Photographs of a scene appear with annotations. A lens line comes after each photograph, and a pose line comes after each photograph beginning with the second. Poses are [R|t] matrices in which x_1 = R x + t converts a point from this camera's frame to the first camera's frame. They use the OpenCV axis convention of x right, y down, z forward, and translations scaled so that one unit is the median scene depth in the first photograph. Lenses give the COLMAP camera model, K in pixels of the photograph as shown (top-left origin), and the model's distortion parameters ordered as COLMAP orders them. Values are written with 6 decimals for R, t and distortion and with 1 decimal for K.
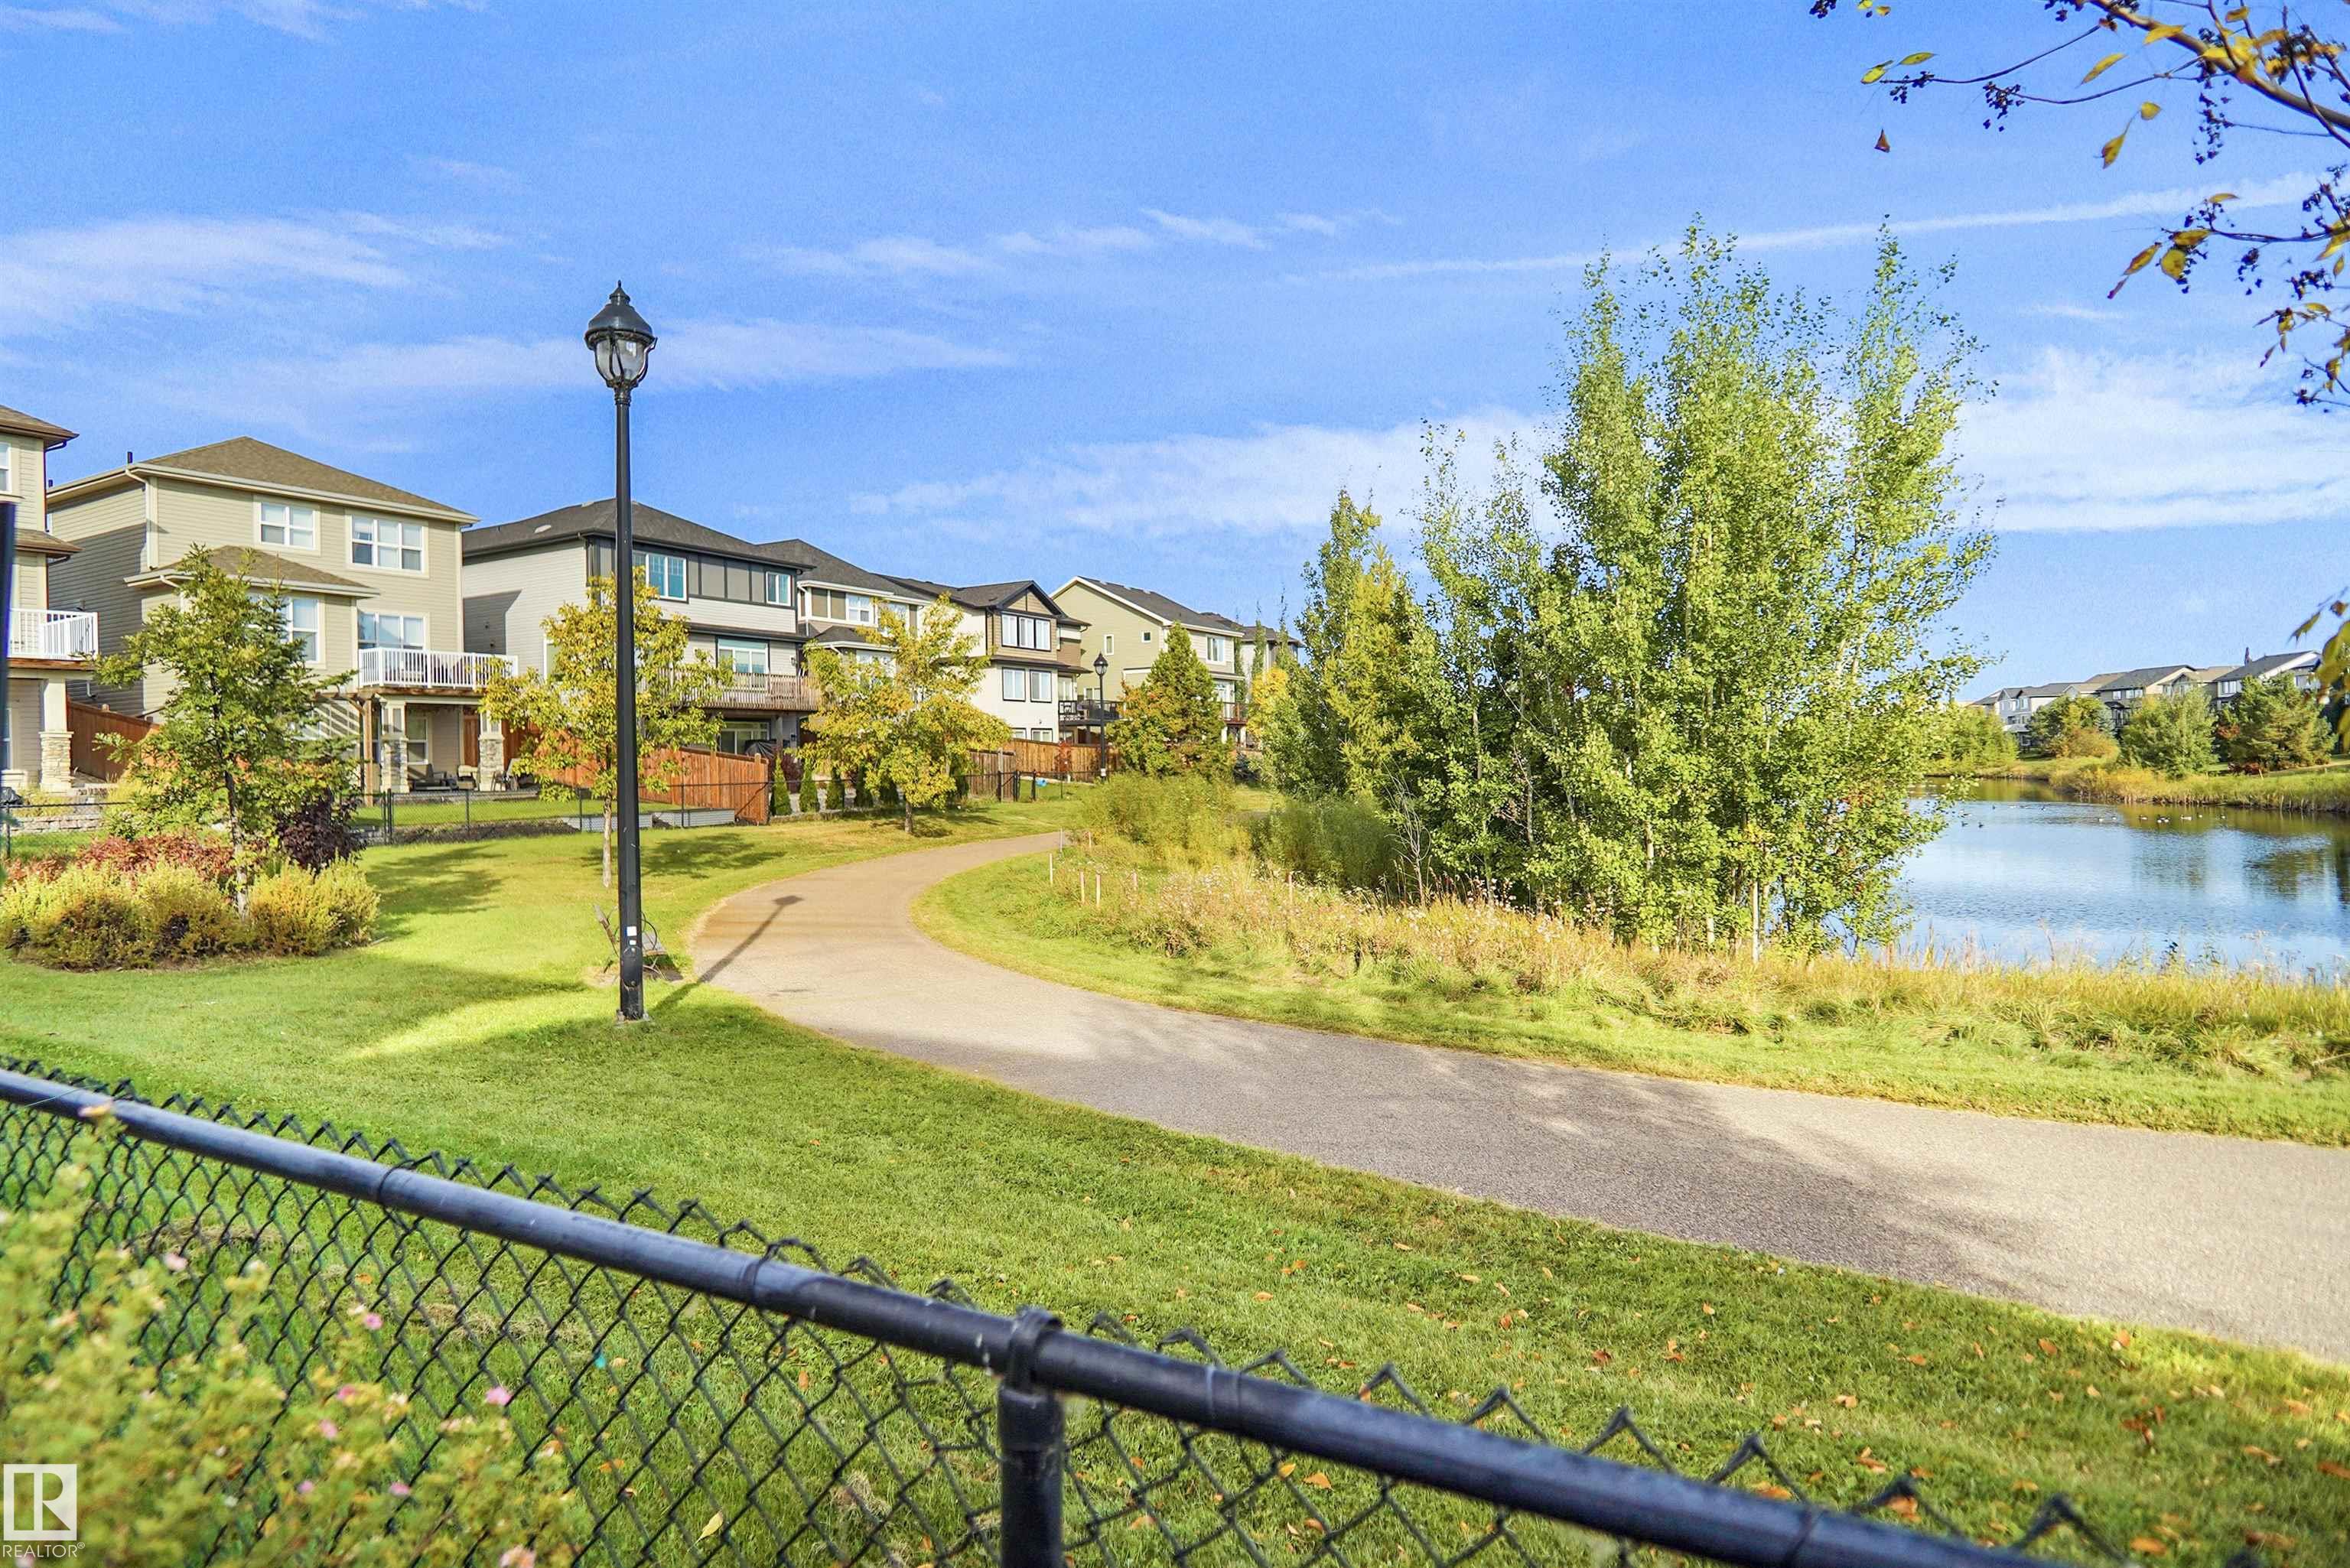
lens RADIAL K [[1259.7, 0, 1176.0], [0, 1259.7, 767.7], [0, 0, 1]] dist [-0.023513, 0.002027]
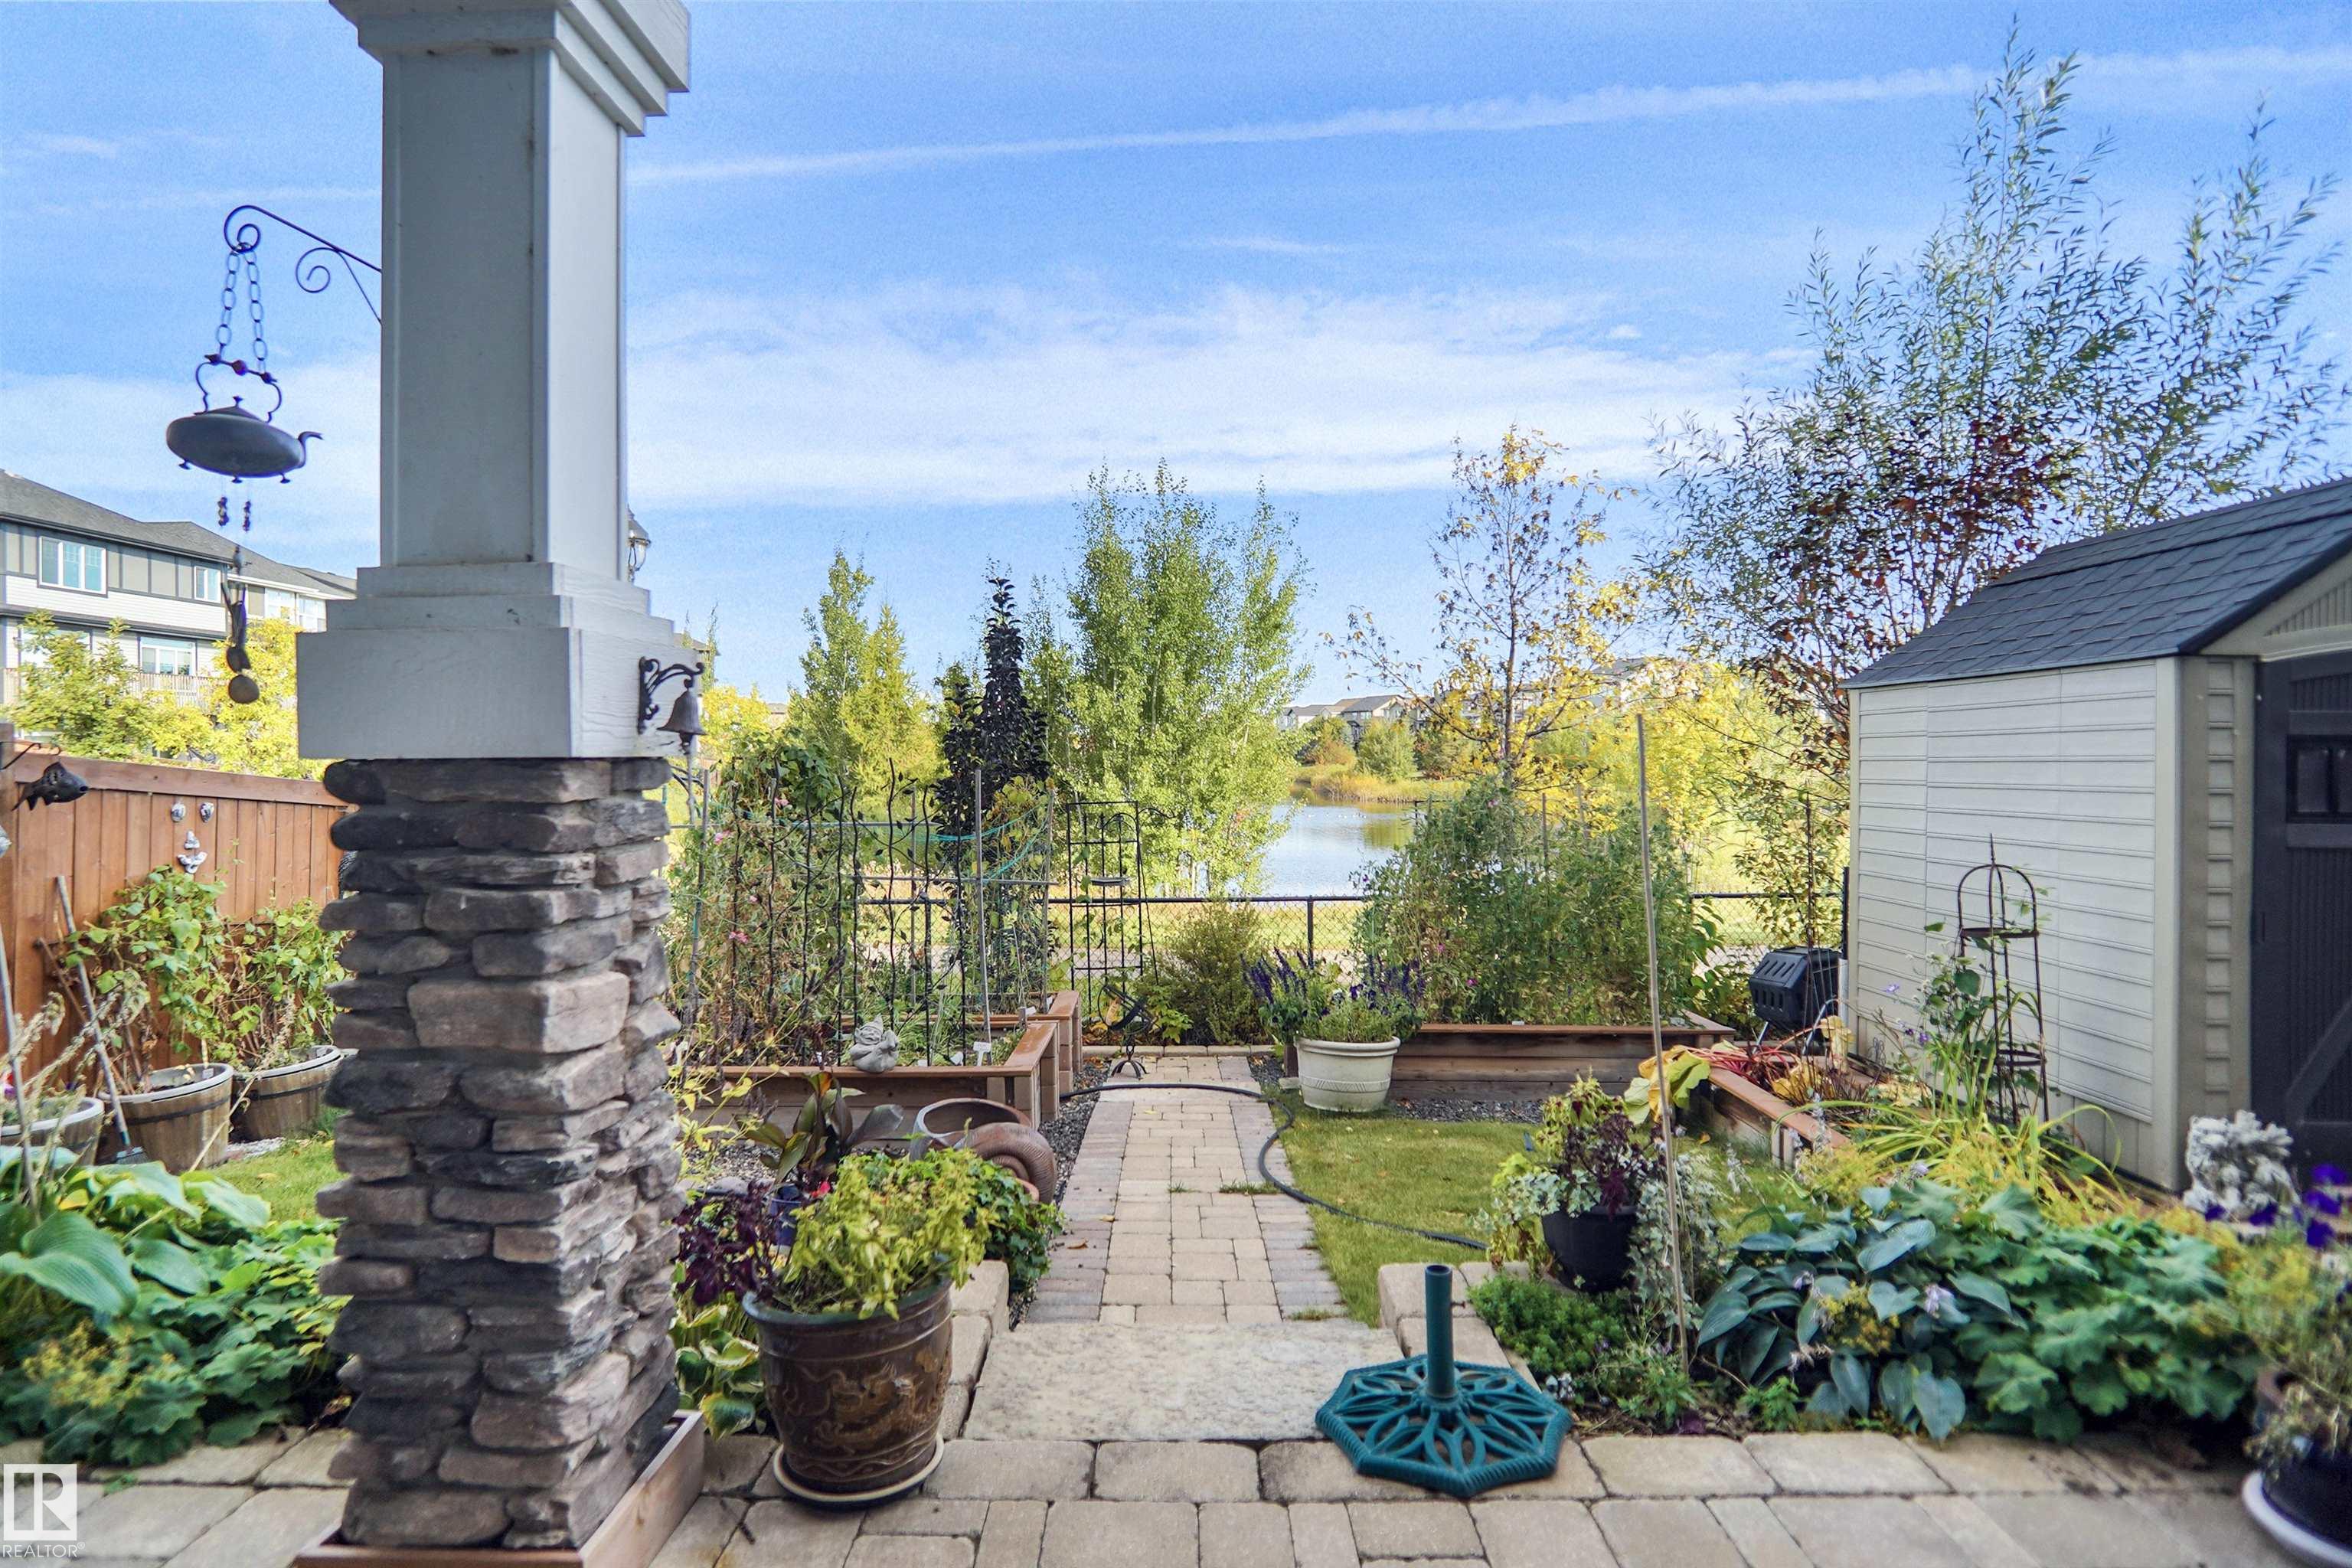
lens RADIAL K [[1272.4, 0, 1173.5], [0, 1272.4, 757.8], [0, 0, 1]] dist [-0.030065, 0.000922]
pose [[0.873363, 0.011789, 0.486927, -0.214876], [-0.009979, 0.999930, -0.006311, -0.021228], [-0.486967, 0.000653, 0.873420, -0.263053]]
